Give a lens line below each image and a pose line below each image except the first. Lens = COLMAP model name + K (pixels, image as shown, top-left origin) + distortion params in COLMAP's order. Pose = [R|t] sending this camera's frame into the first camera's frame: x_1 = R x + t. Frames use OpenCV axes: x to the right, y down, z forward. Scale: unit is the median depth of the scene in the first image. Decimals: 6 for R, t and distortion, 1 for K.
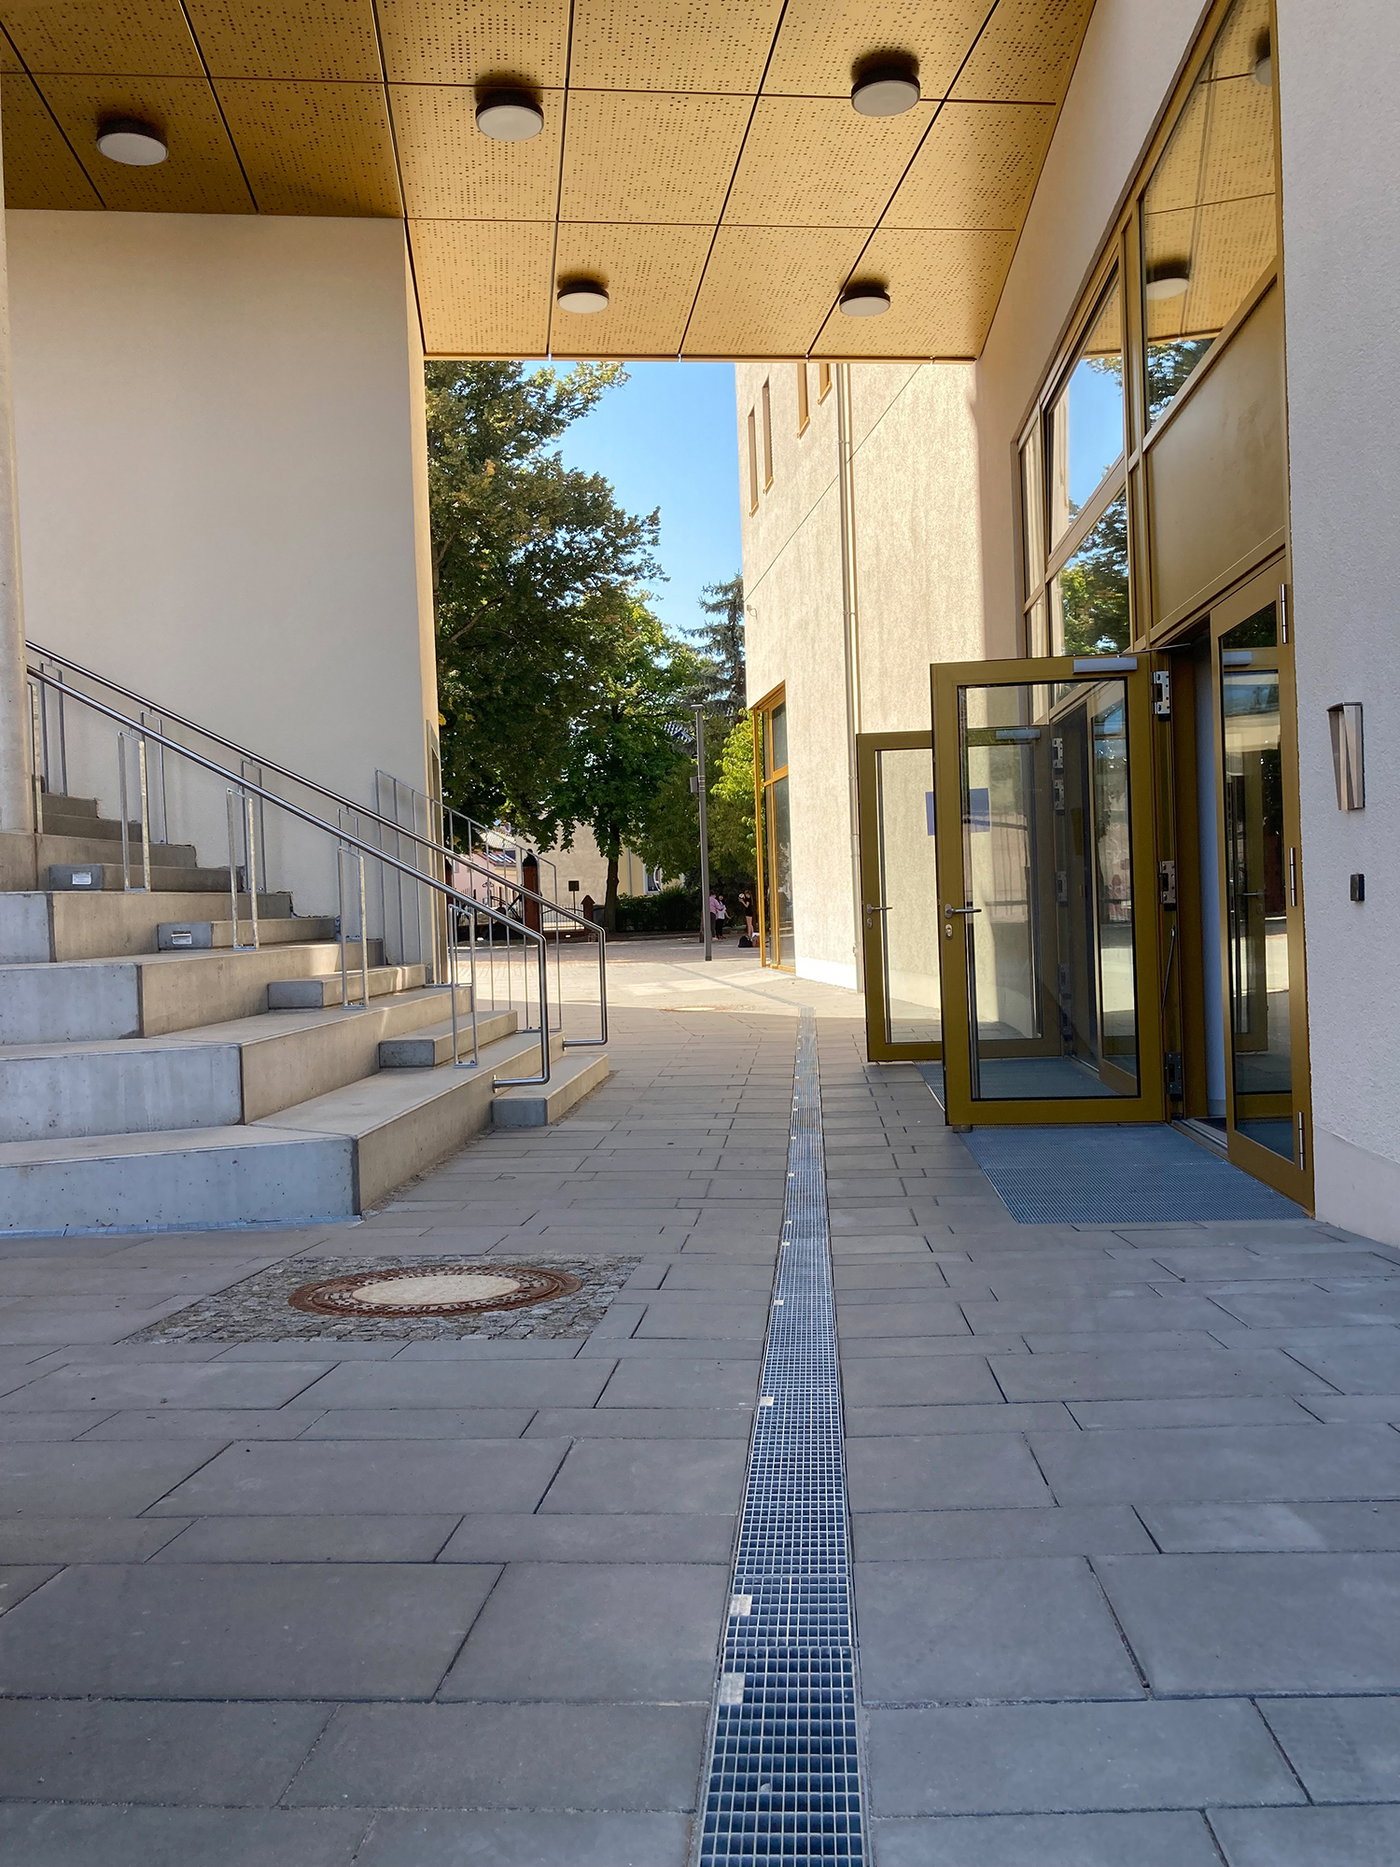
lens RADIAL K [[1542.1, 0, 691.2], [0, 1542.1, 910.1], [0, 0, 1]] dist [0.020611, -0.003532]
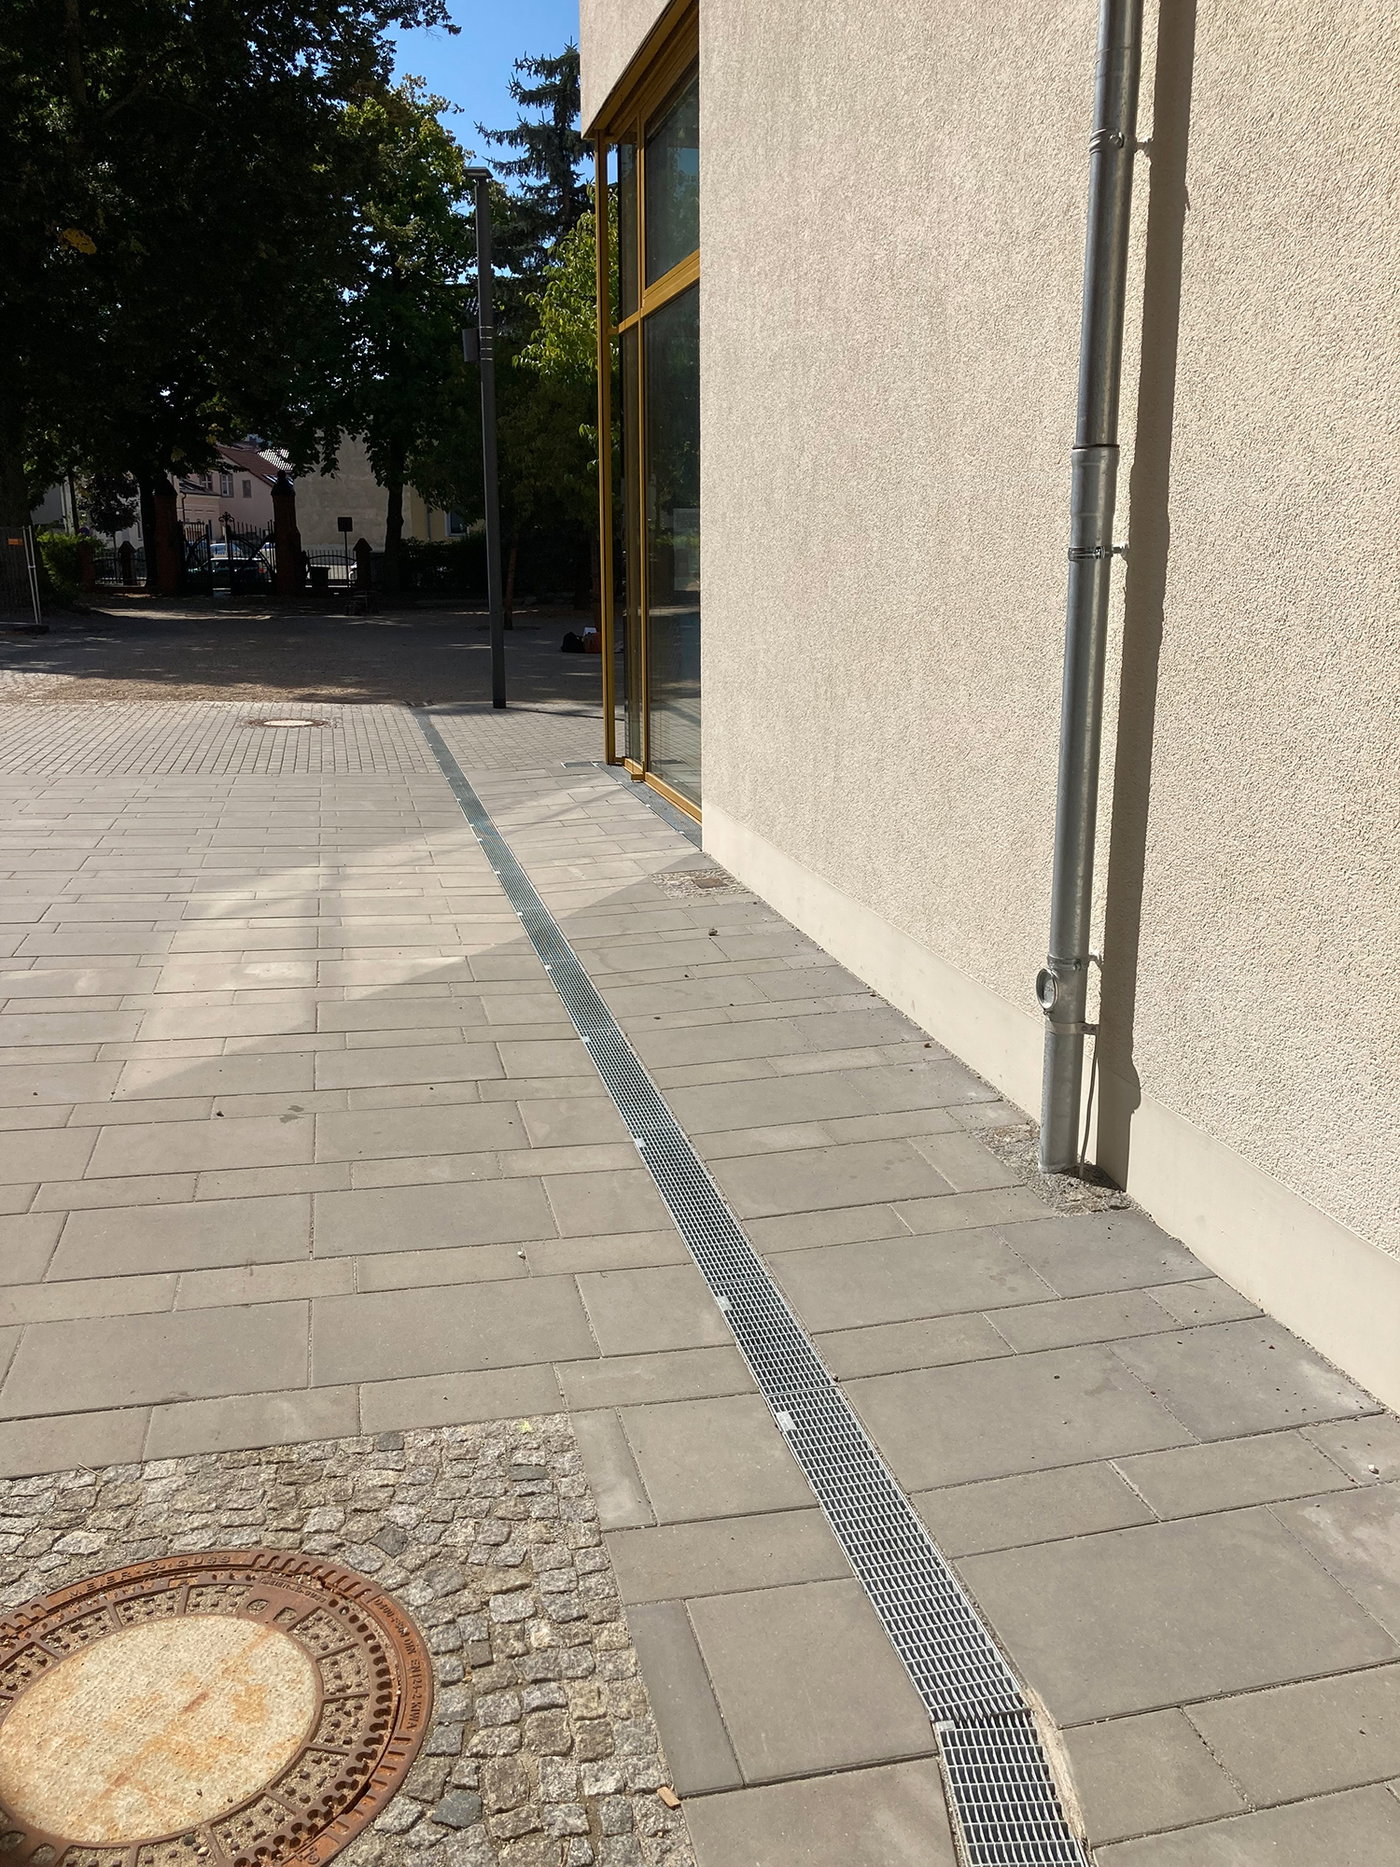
lens RADIAL K [[1542.1, 0, 691.2], [0, 1542.1, 910.1], [0, 0, 1]] dist [0.020611, -0.003532]
pose [[0.993536, 0.008060, 0.113227, 0.010050], [-0.033697, 0.973455, 0.226385, -0.011728], [-0.108397, -0.228737, 0.967434, 0.279957]]
